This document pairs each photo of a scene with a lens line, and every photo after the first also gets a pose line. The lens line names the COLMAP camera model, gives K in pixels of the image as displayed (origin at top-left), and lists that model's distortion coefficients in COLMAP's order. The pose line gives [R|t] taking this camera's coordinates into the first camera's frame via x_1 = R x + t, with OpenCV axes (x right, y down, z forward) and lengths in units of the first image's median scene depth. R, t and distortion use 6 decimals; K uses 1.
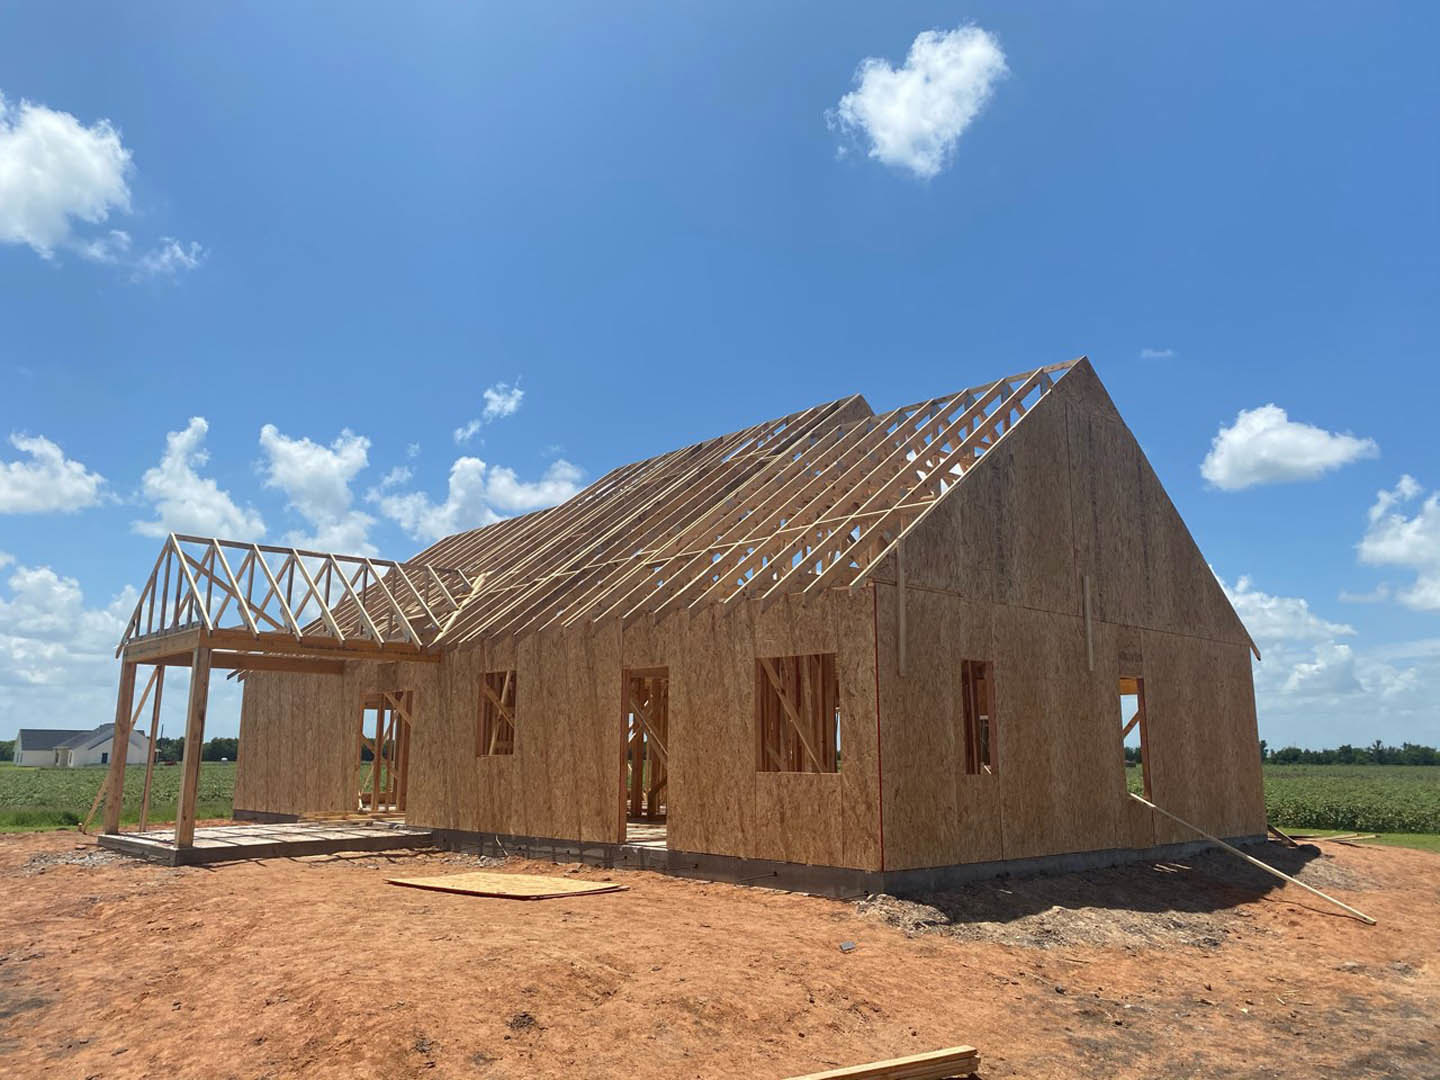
lens RADIAL K [[1102.8, 0, 755.7], [0, 1102.8, 531.3], [0, 0, 1]] dist [0.015550, -0.006035]
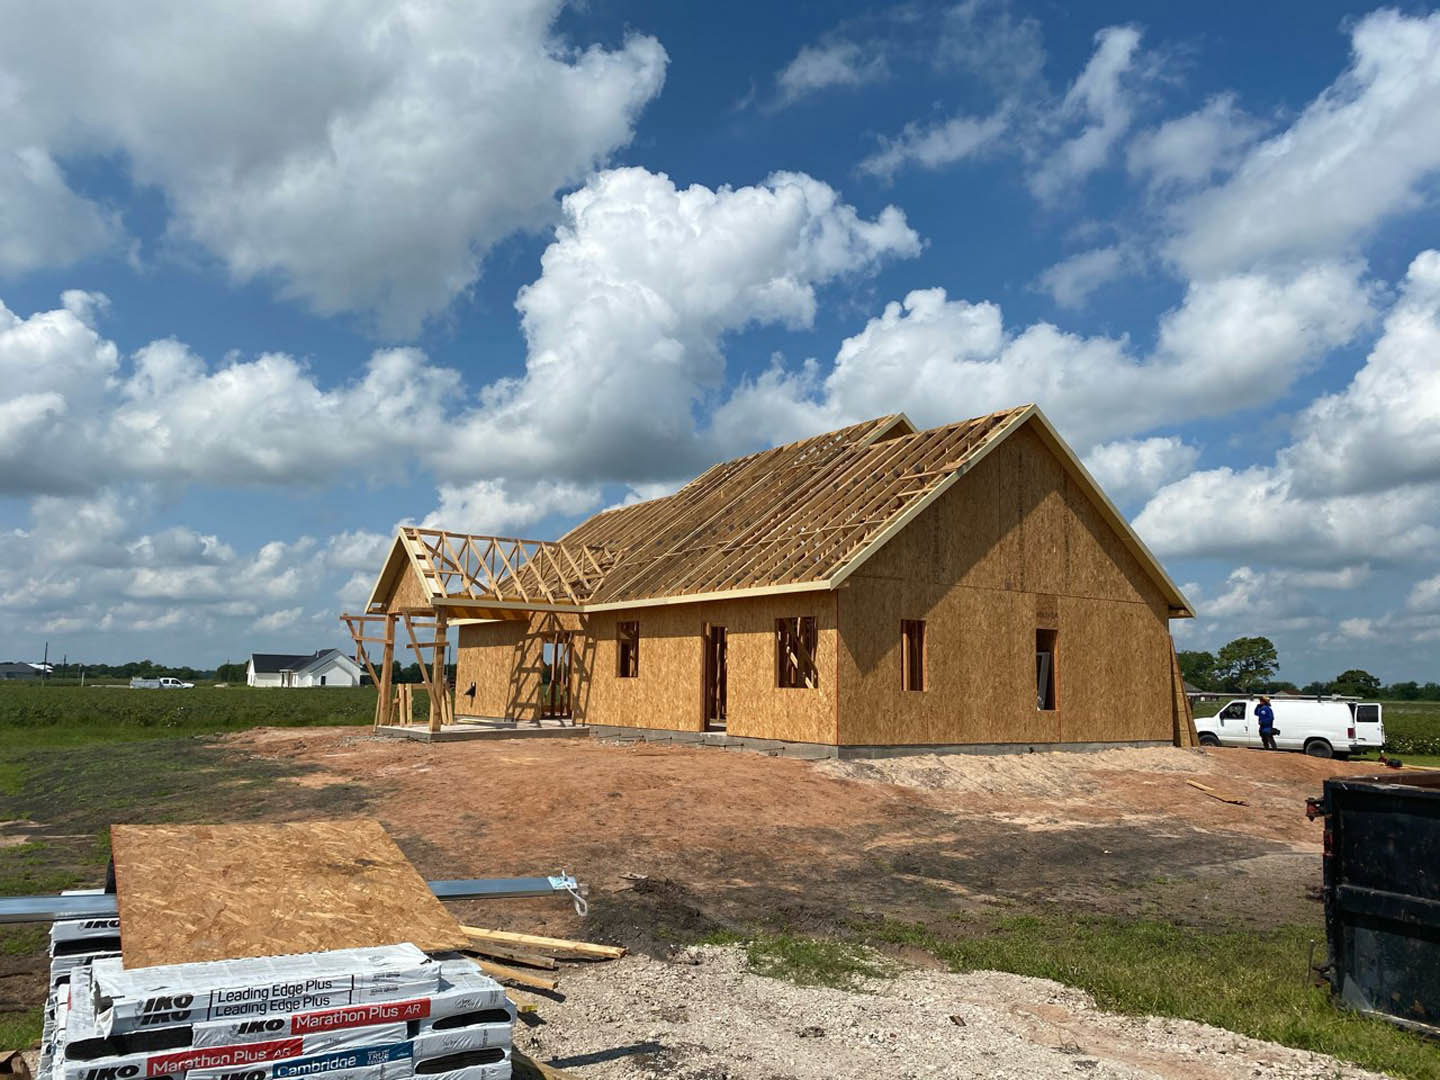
lens RADIAL K [[1102.8, 0, 755.7], [0, 1102.8, 531.3], [0, 0, 1]] dist [0.015550, -0.006035]
pose [[0.989701, -0.007575, -0.142951, 0.176446], [0.016256, 0.998087, 0.059655, -0.095110], [0.142225, -0.061364, 0.987930, -0.517012]]
